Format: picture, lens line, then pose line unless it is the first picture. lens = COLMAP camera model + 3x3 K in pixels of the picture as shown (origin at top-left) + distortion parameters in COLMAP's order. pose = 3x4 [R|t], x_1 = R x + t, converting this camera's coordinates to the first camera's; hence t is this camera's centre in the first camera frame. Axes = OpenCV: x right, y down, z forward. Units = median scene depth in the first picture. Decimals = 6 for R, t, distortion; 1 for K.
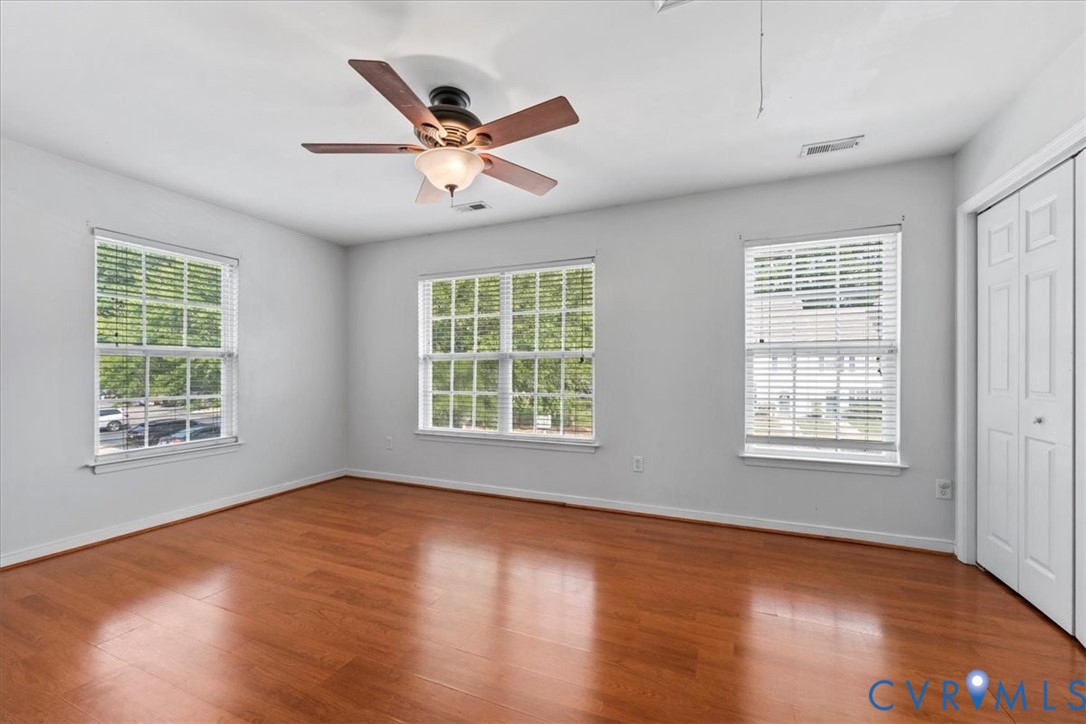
lens RADIAL K [[437.0, 0, 543.0], [0, 437.0, 362.0], [0, 0, 1]] dist [0.000193, 0.000056]
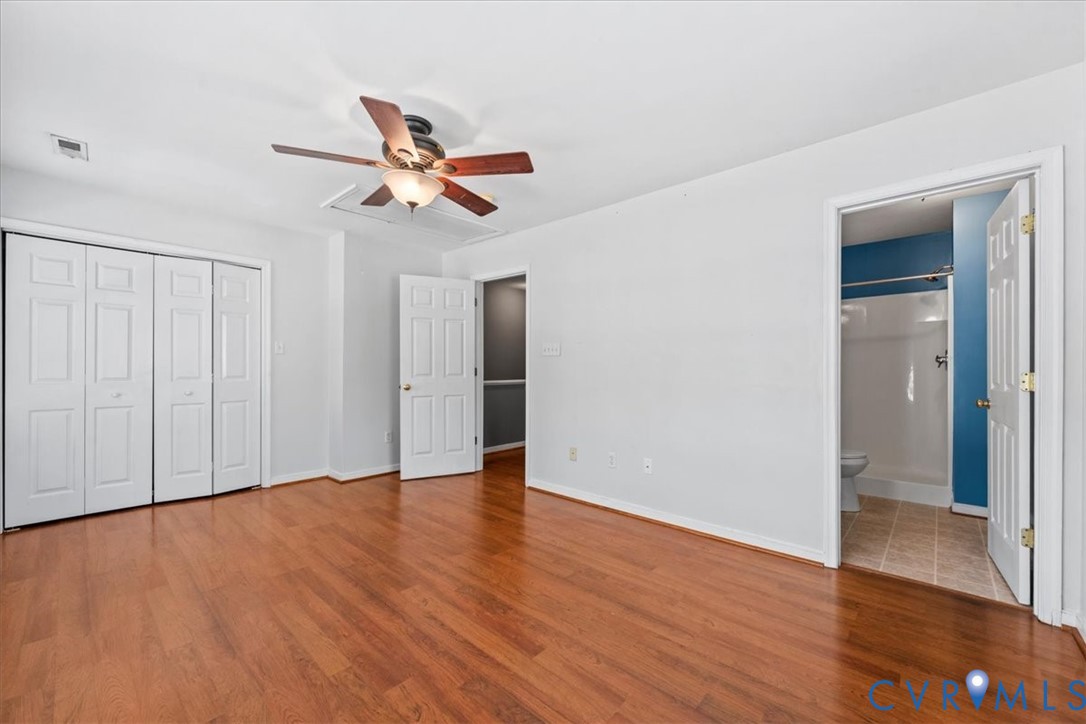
lens RADIAL K [[437.0, 0, 543.0], [0, 437.0, 362.0], [0, 0, 1]] dist [0.000193, 0.000056]
pose [[-0.946166, 0.000919, 0.323681, -0.817591], [-0.007029, 0.999702, -0.023388, 0.030930], [-0.323606, -0.024404, -0.945877, 1.797279]]
